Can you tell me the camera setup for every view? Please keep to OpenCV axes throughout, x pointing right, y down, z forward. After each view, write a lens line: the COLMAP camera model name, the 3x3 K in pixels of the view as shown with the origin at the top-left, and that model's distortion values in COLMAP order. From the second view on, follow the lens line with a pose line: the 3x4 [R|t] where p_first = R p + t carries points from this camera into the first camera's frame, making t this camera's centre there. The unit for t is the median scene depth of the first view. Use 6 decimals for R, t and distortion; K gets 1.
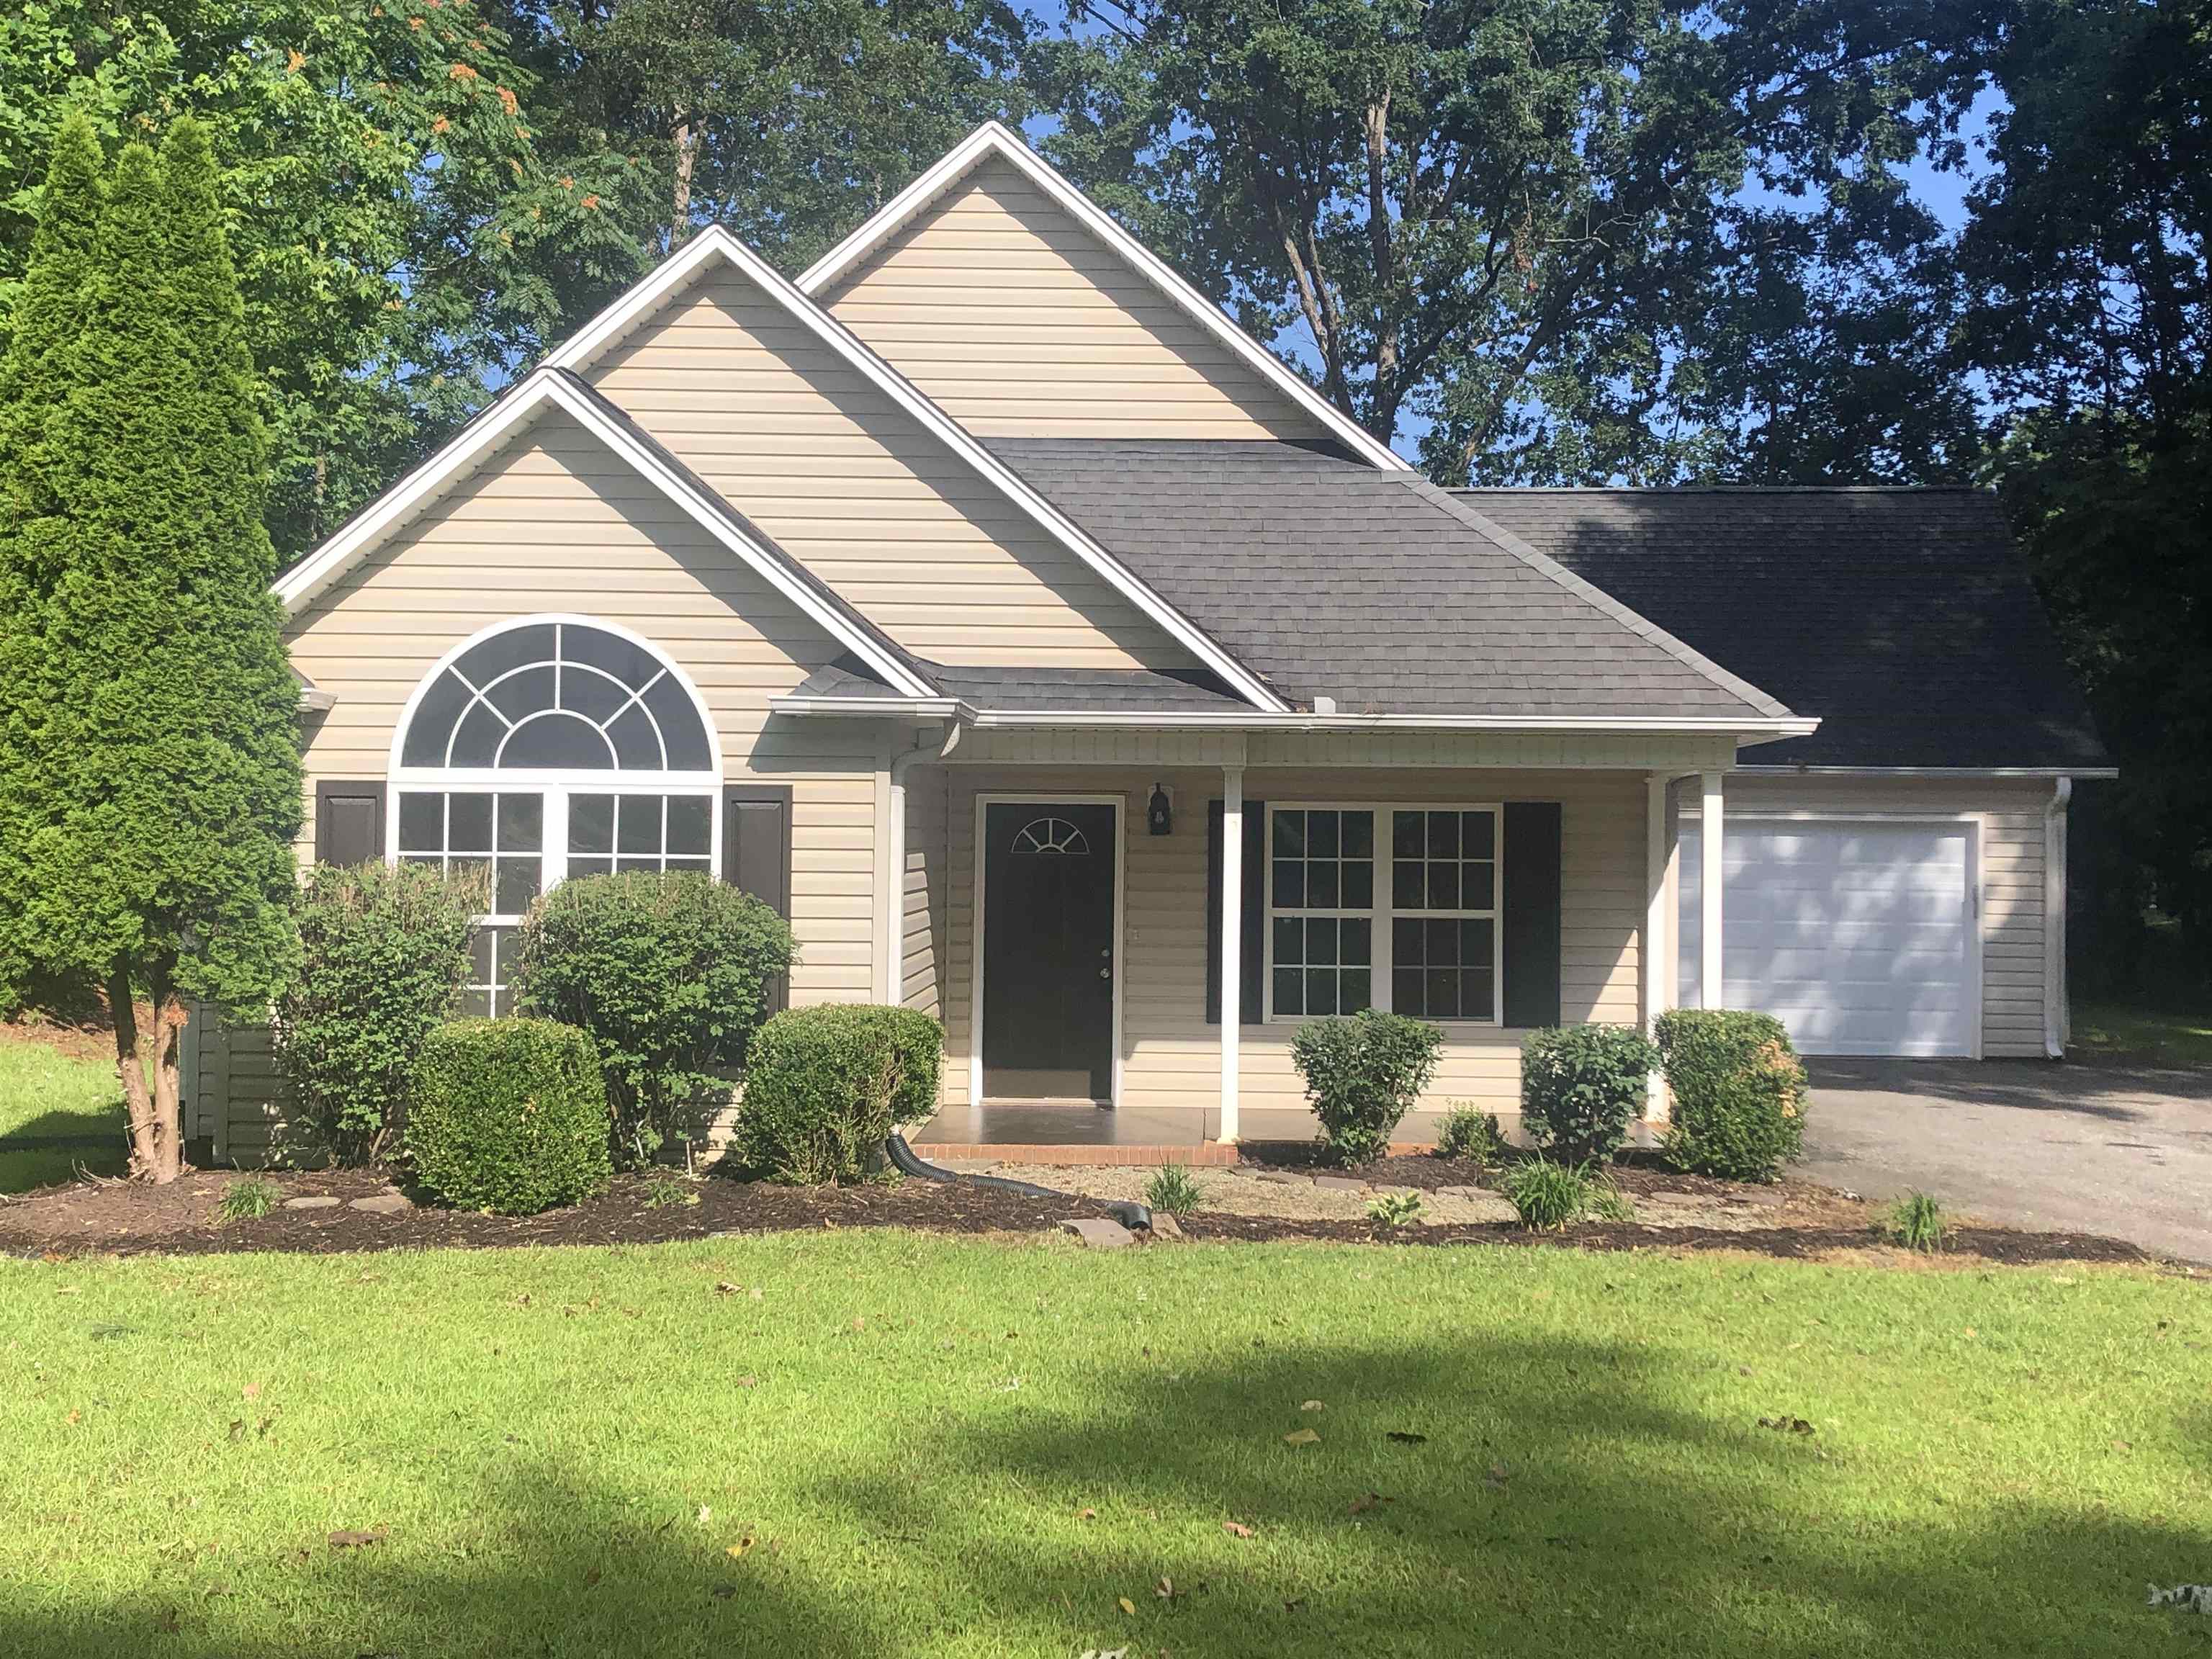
lens RADIAL K [[2694.1, 0, 1114.4], [0, 2694.1, 827.7], [0, 0, 1]] dist [0.032476, 0.000000]
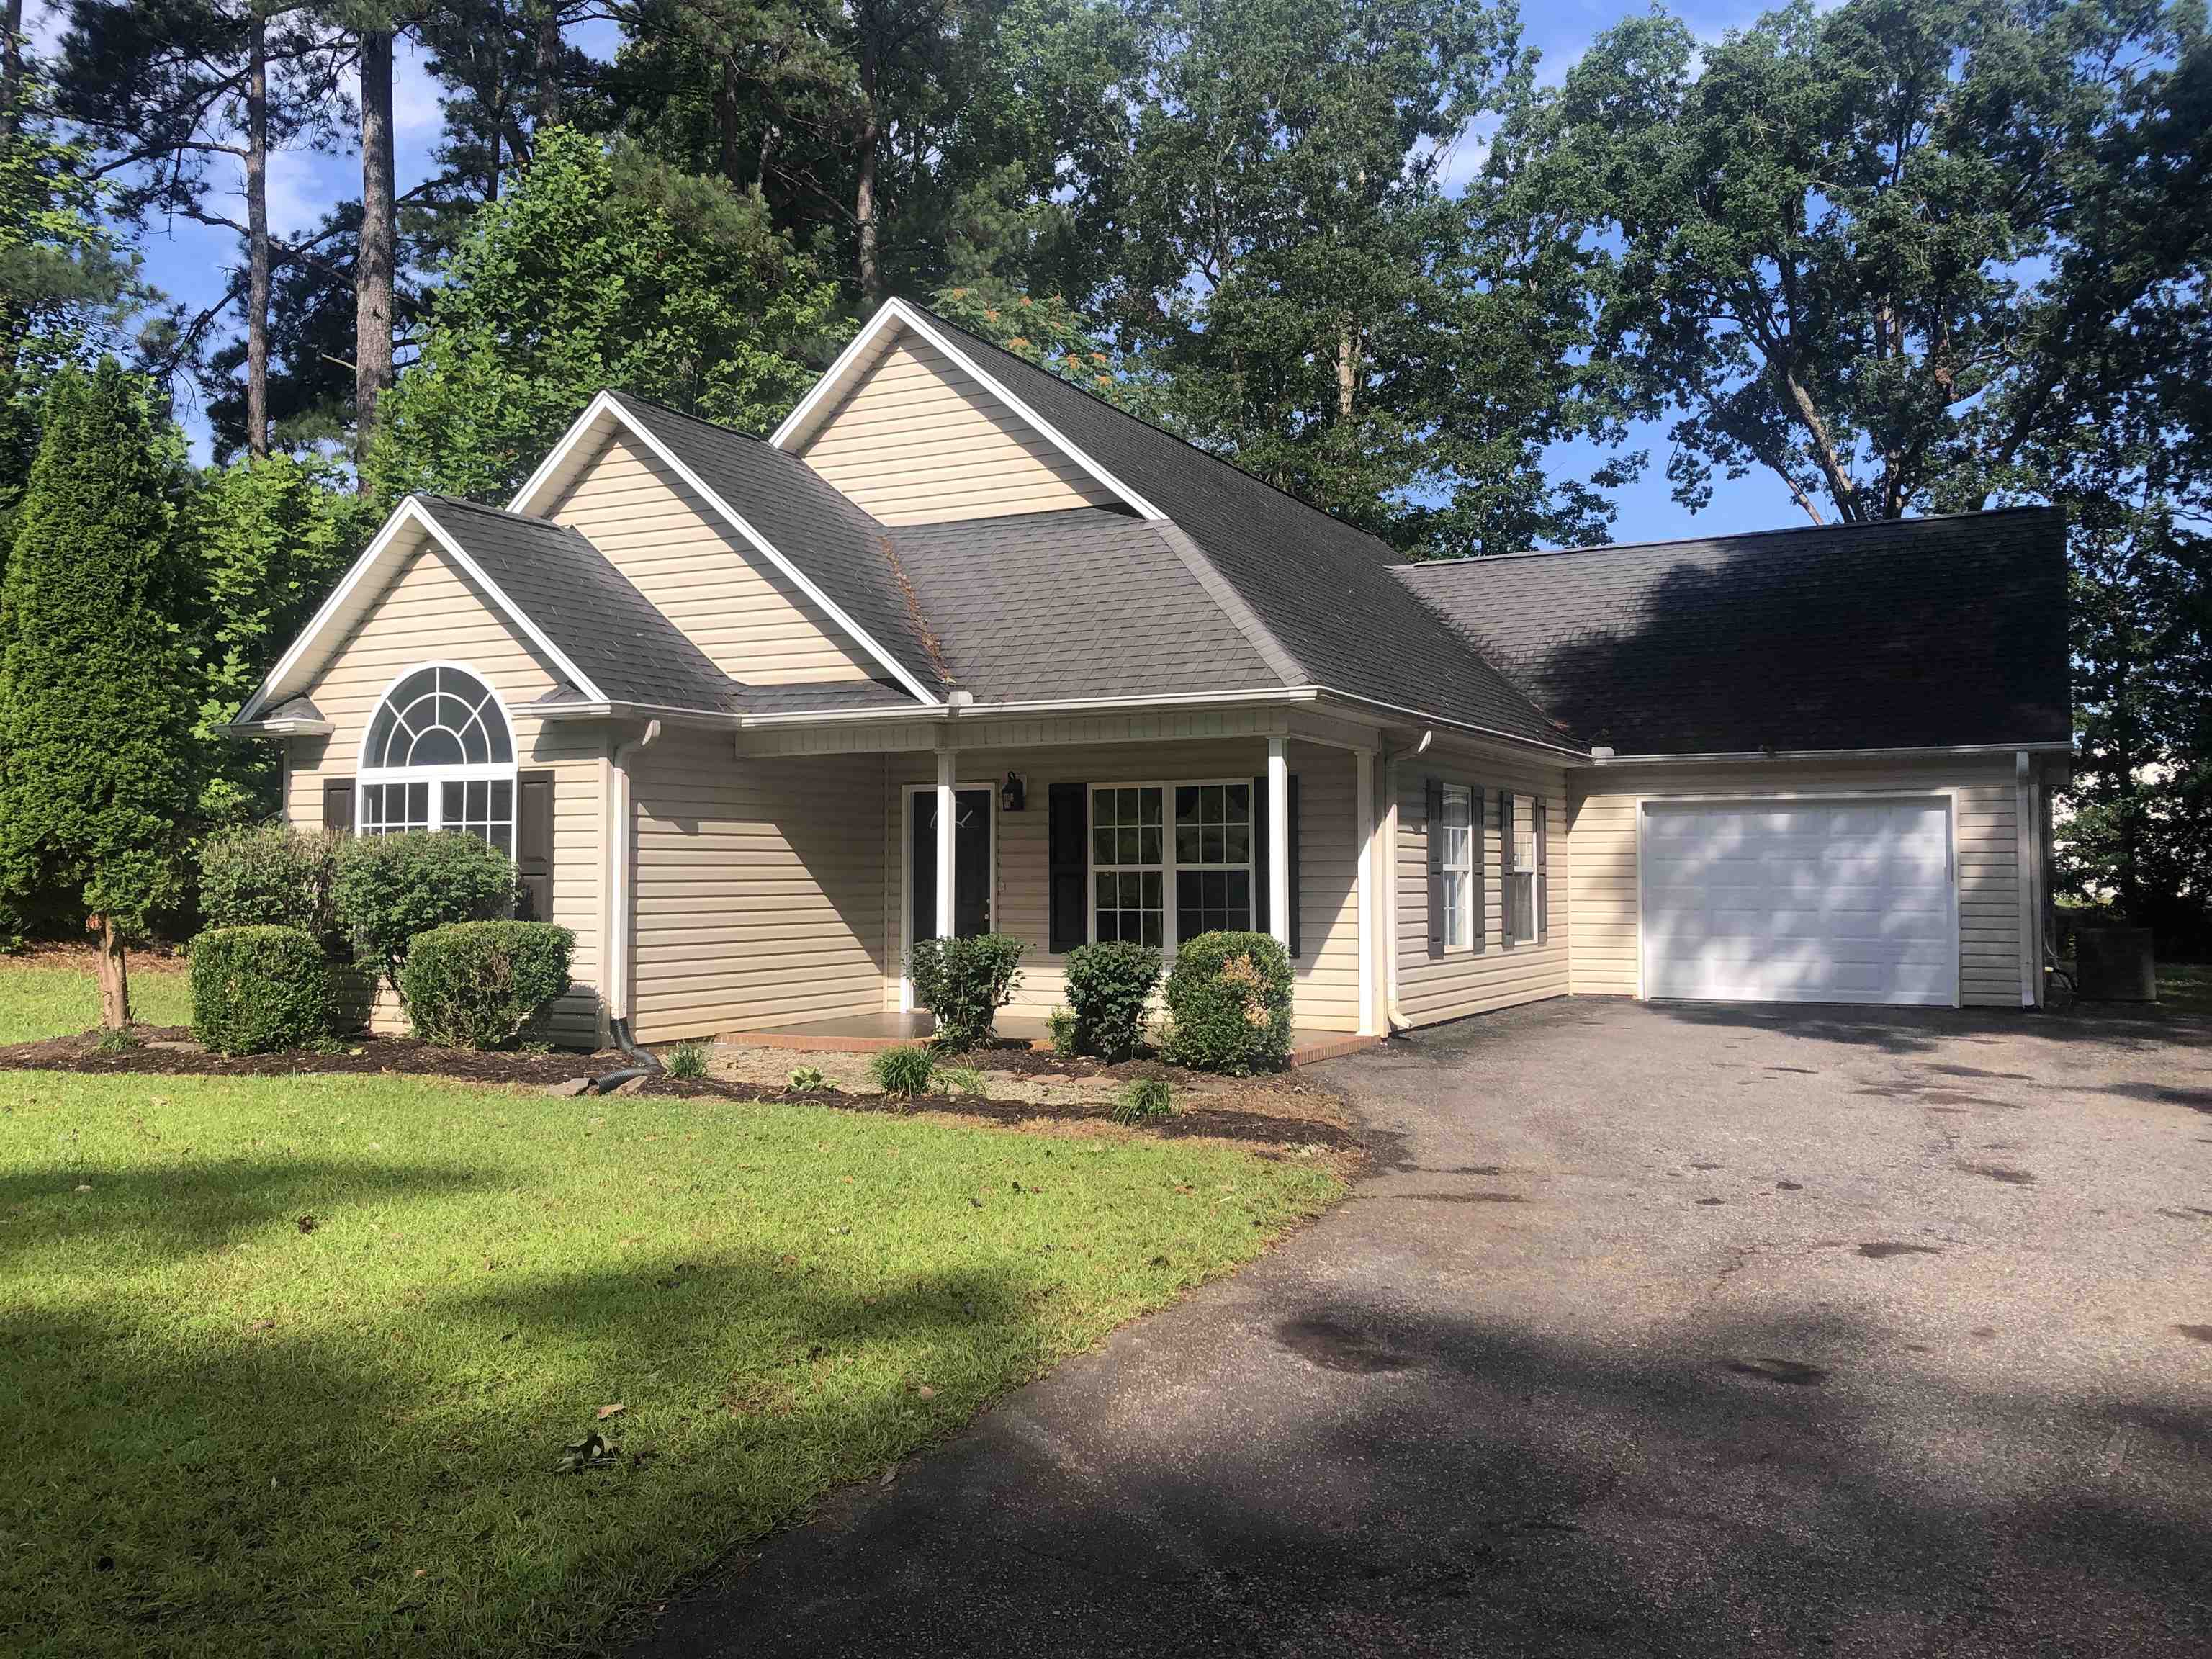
lens RADIAL K [[1833.0, 0, 1112.7], [0, 1833.0, 817.2], [0, 0, 1]] dist [0.014508, 0.002040]
pose [[0.894828, -0.028168, -0.445521, 0.520728], [0.014104, 0.999293, -0.034854, 0.042720], [0.446187, 0.024905, 0.894593, 0.241958]]
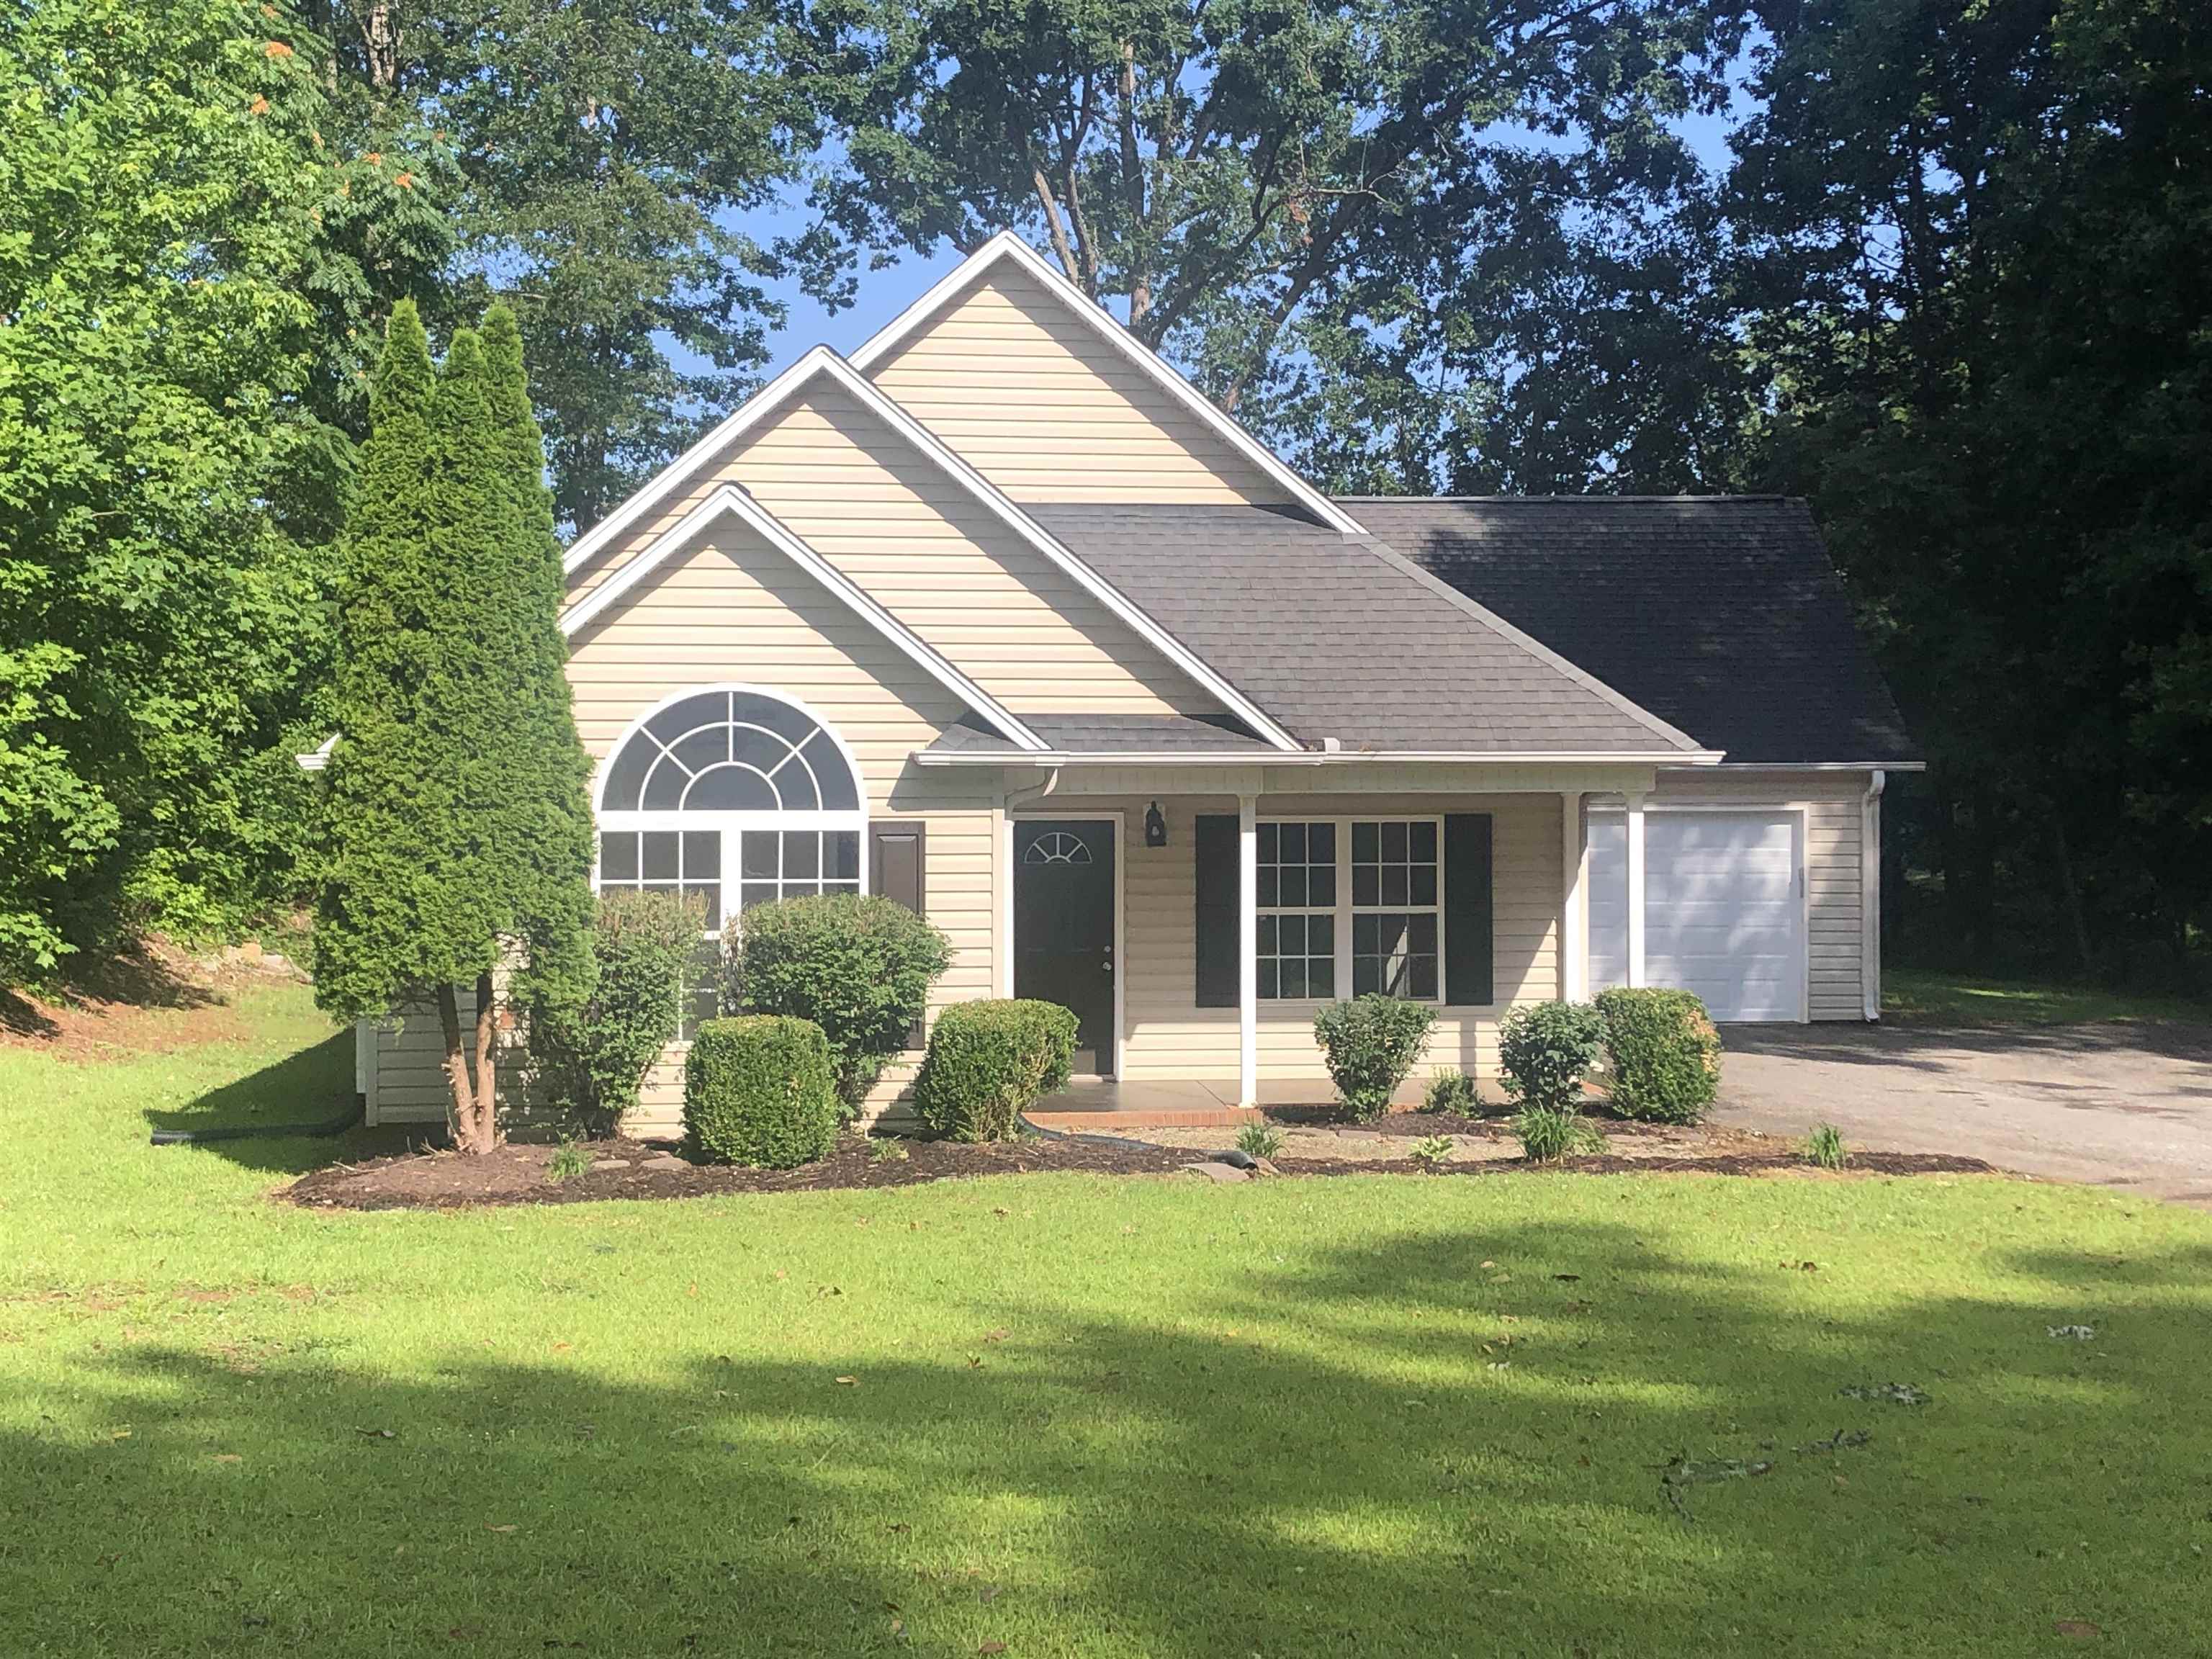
lens RADIAL K [[3209.6, 0, 1097.6], [0, 3209.6, 826.7], [0, 0, 1]] dist [0.085283, 0.000000]
pose [[0.991628, -0.014476, 0.128311, -0.208327], [0.012078, 0.999738, 0.019446, -0.037078], [-0.128559, -0.017734, 0.991543, -0.417382]]
